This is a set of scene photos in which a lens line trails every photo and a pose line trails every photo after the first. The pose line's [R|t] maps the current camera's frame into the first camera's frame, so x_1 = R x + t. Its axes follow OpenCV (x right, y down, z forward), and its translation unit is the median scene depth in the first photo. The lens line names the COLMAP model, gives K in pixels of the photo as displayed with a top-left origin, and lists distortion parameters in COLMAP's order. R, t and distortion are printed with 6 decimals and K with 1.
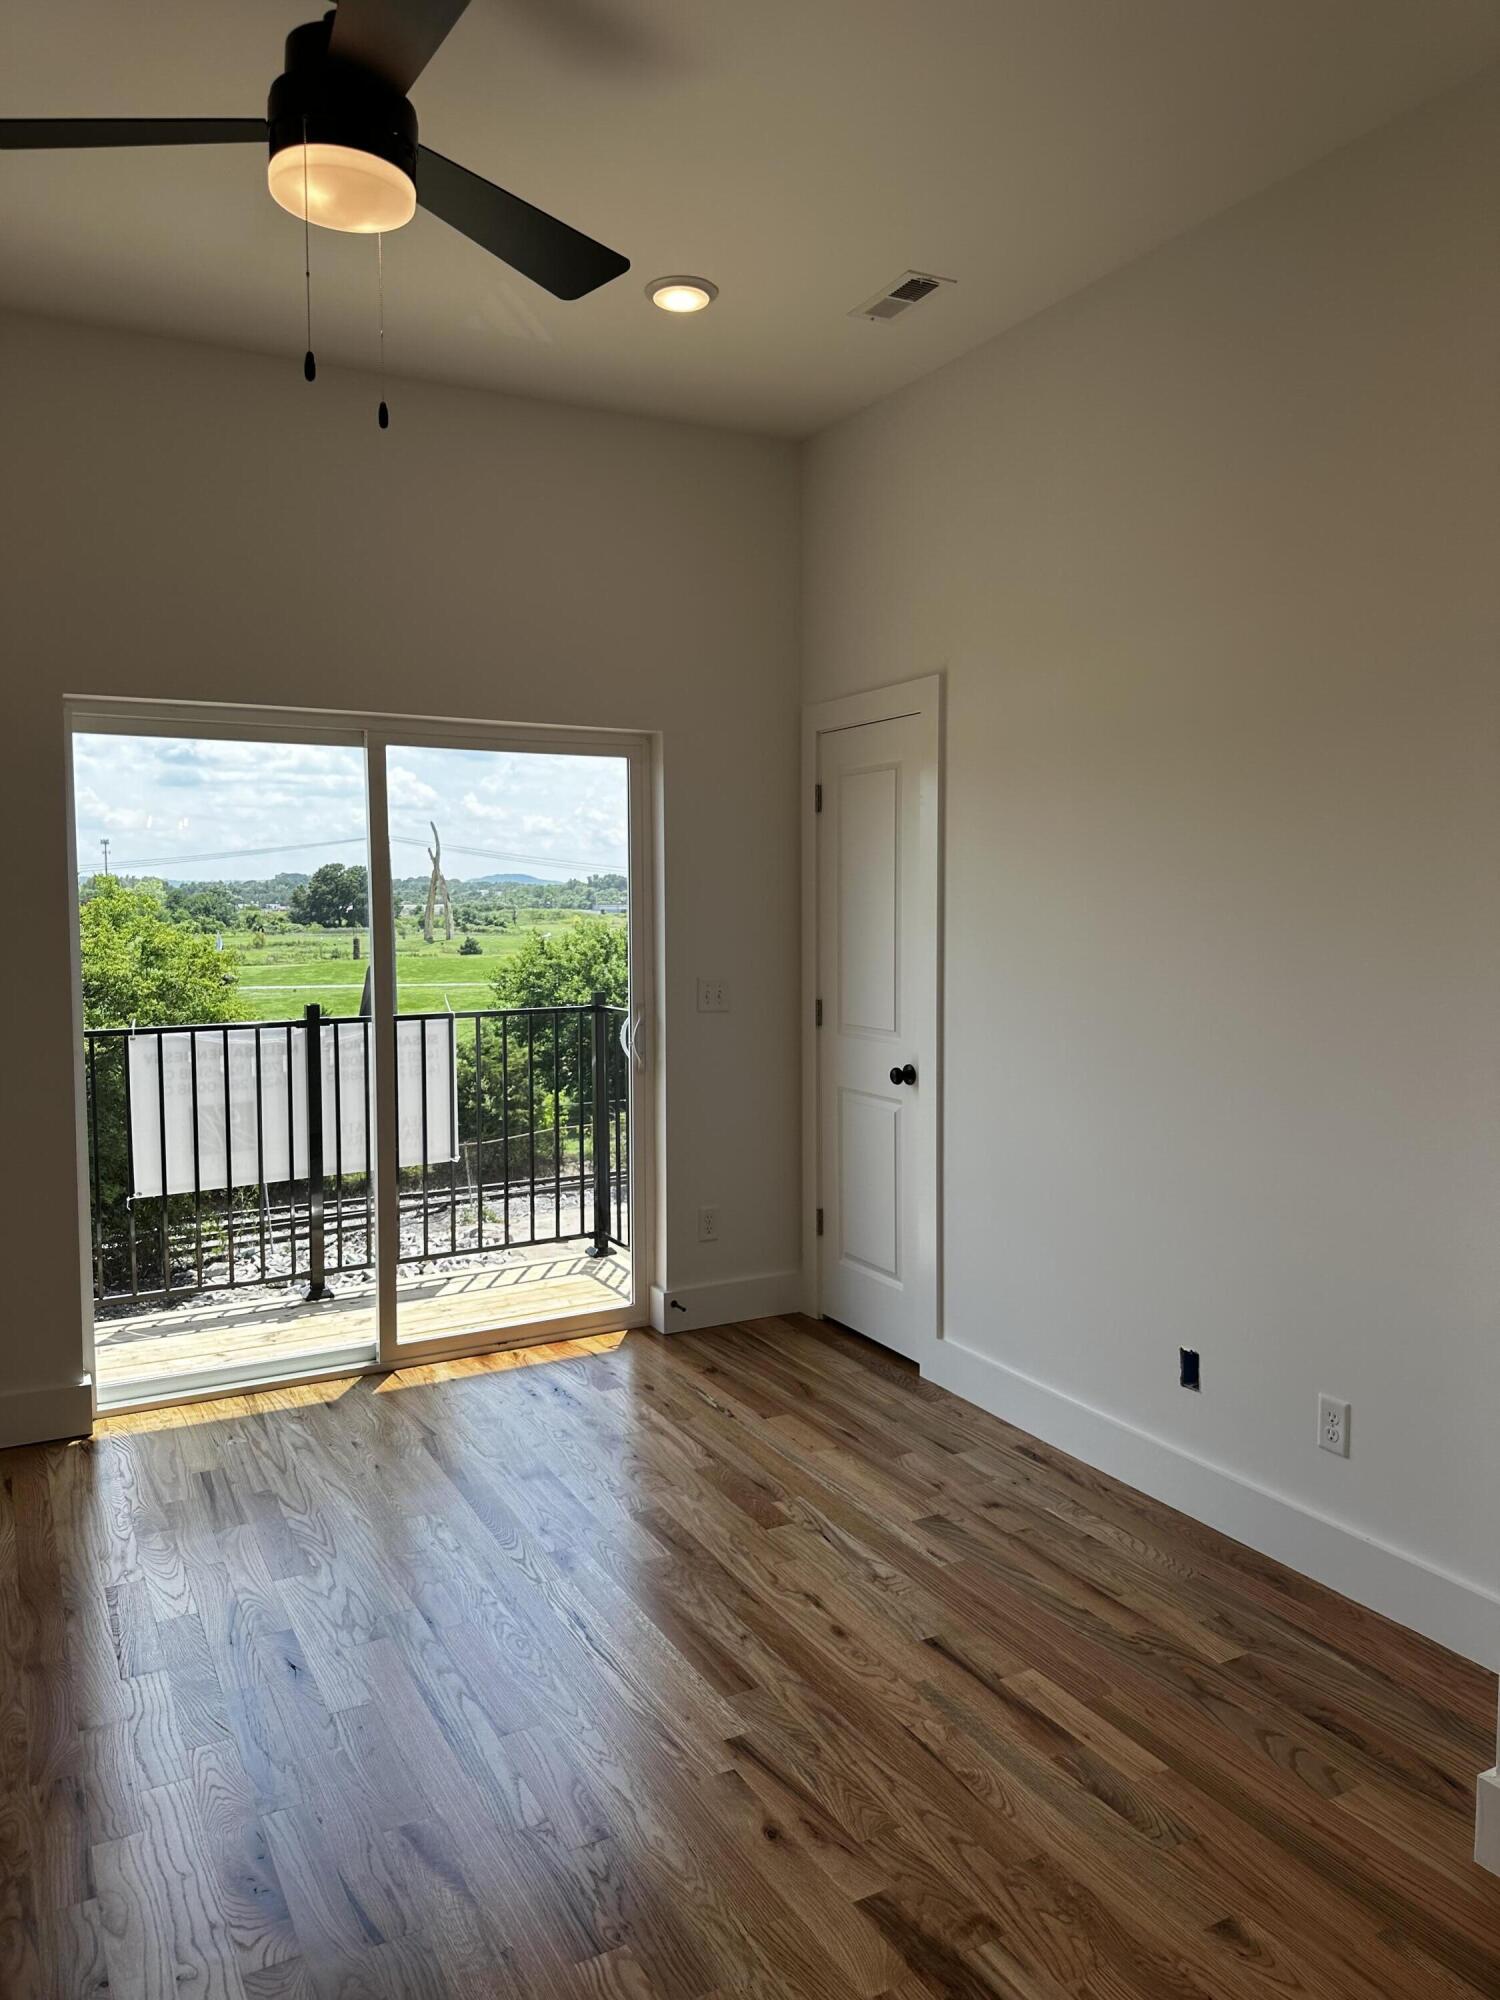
lens RADIAL K [[1400.5, 0, 751.6], [0, 1400.5, 998.4], [0, 0, 1]] dist [-0.000794, -0.000177]
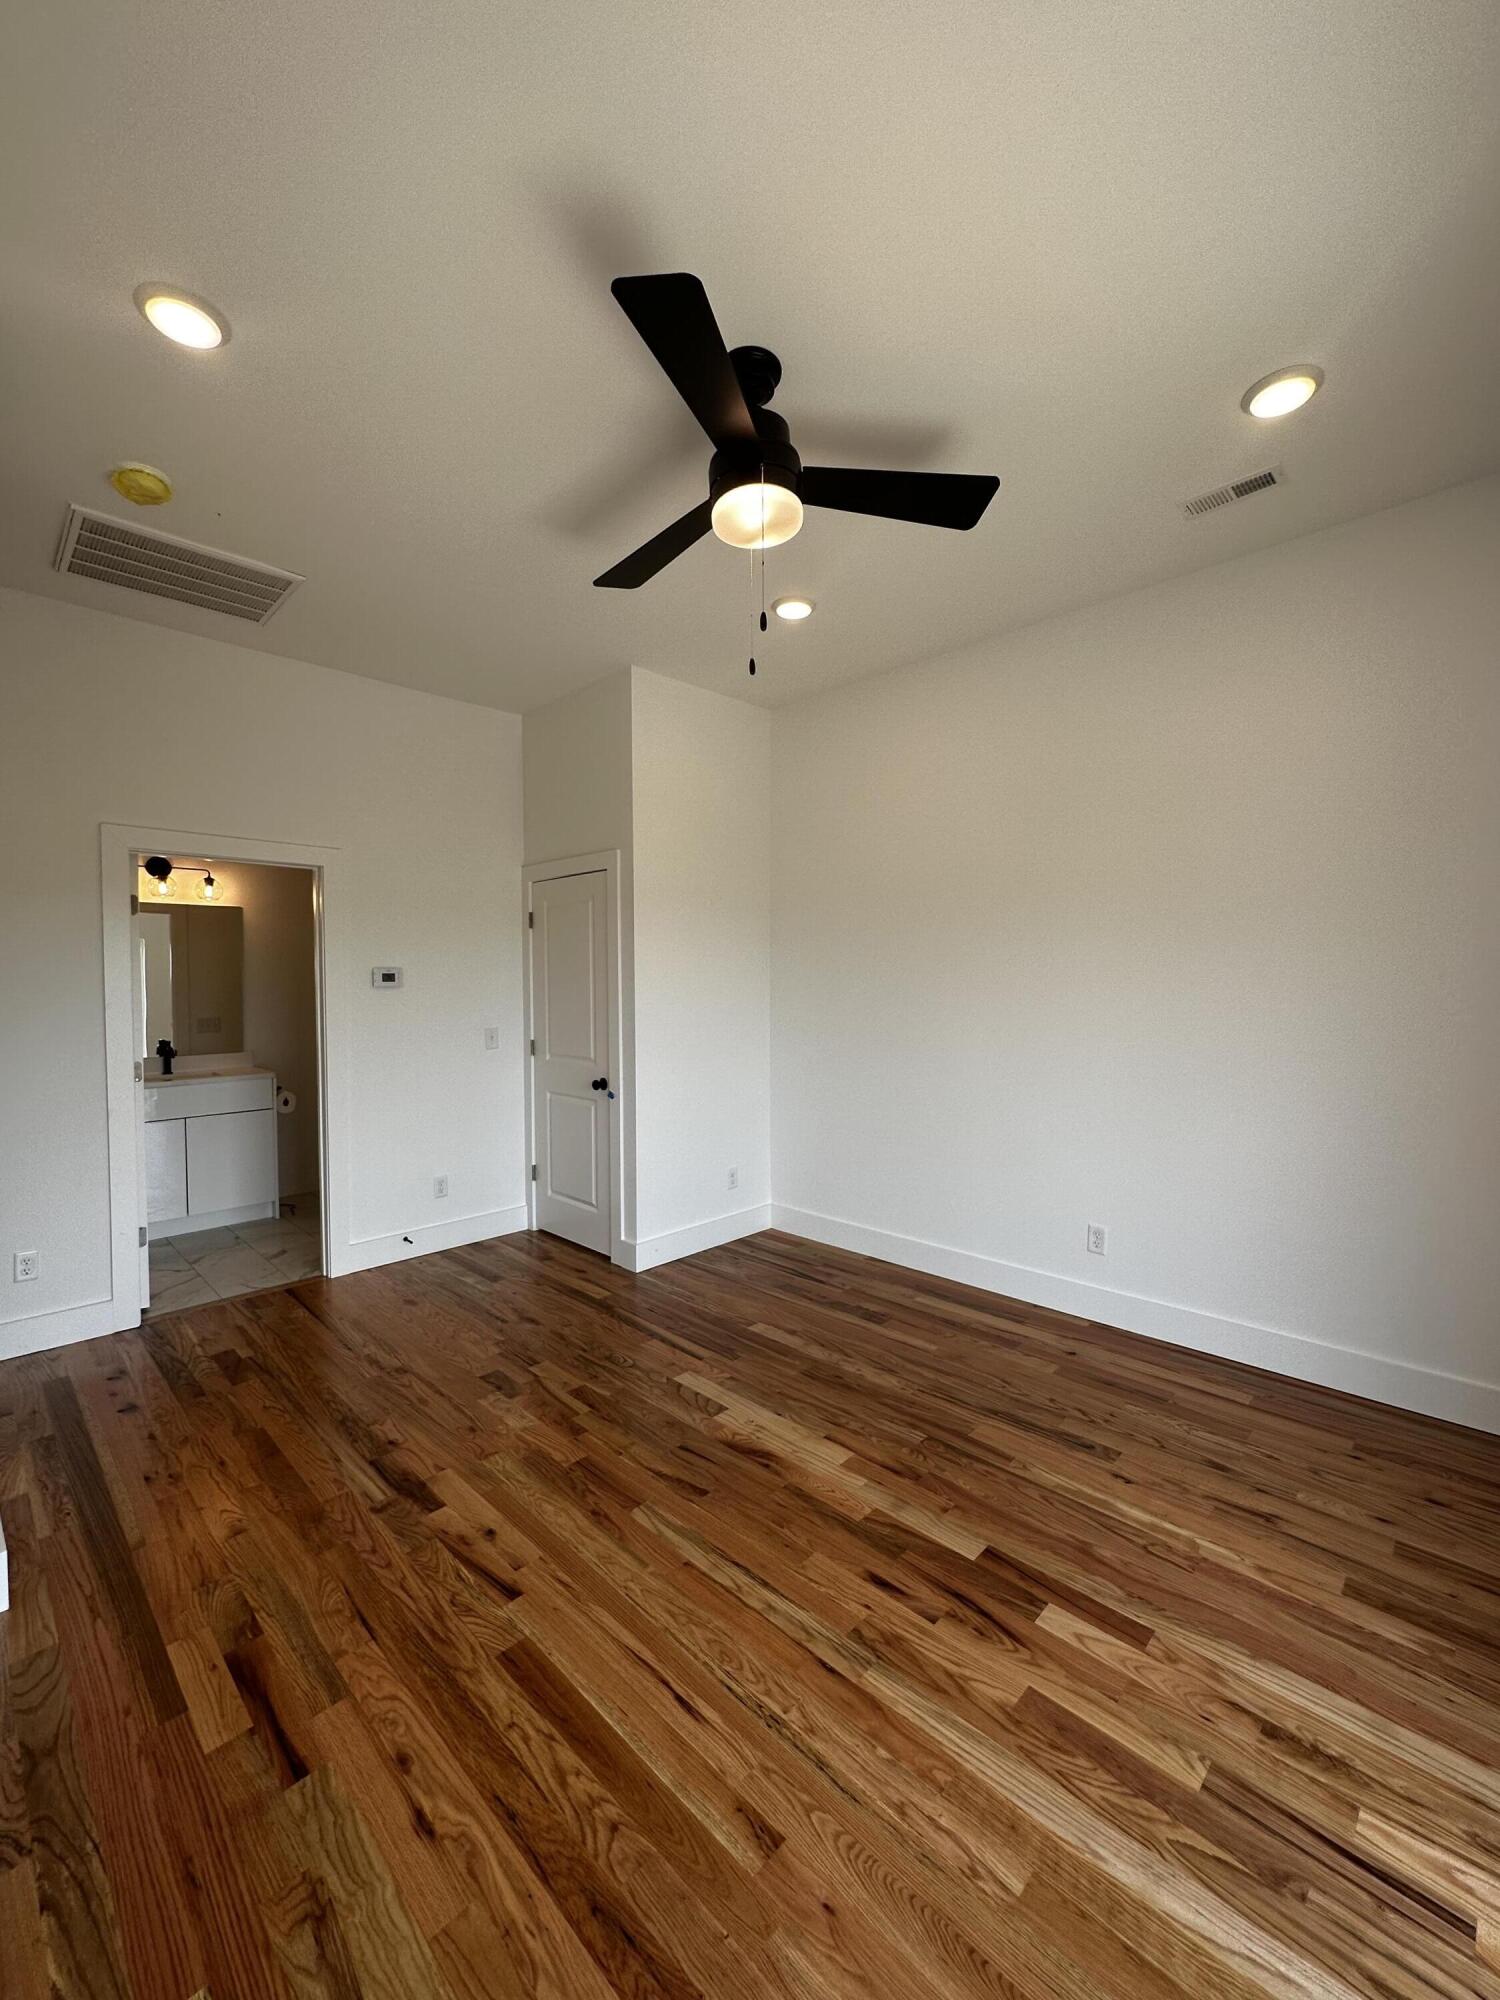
lens RADIAL K [[804.5, 0, 748.2], [0, 804.5, 998.1], [0, 0, 1]] dist [-0.000629, -0.000061]
pose [[-0.957692, 0.007810, -0.287690, -0.007316], [-0.017374, 0.996239, 0.084883, -0.106128], [0.287271, 0.086290, -0.953955, 1.644443]]
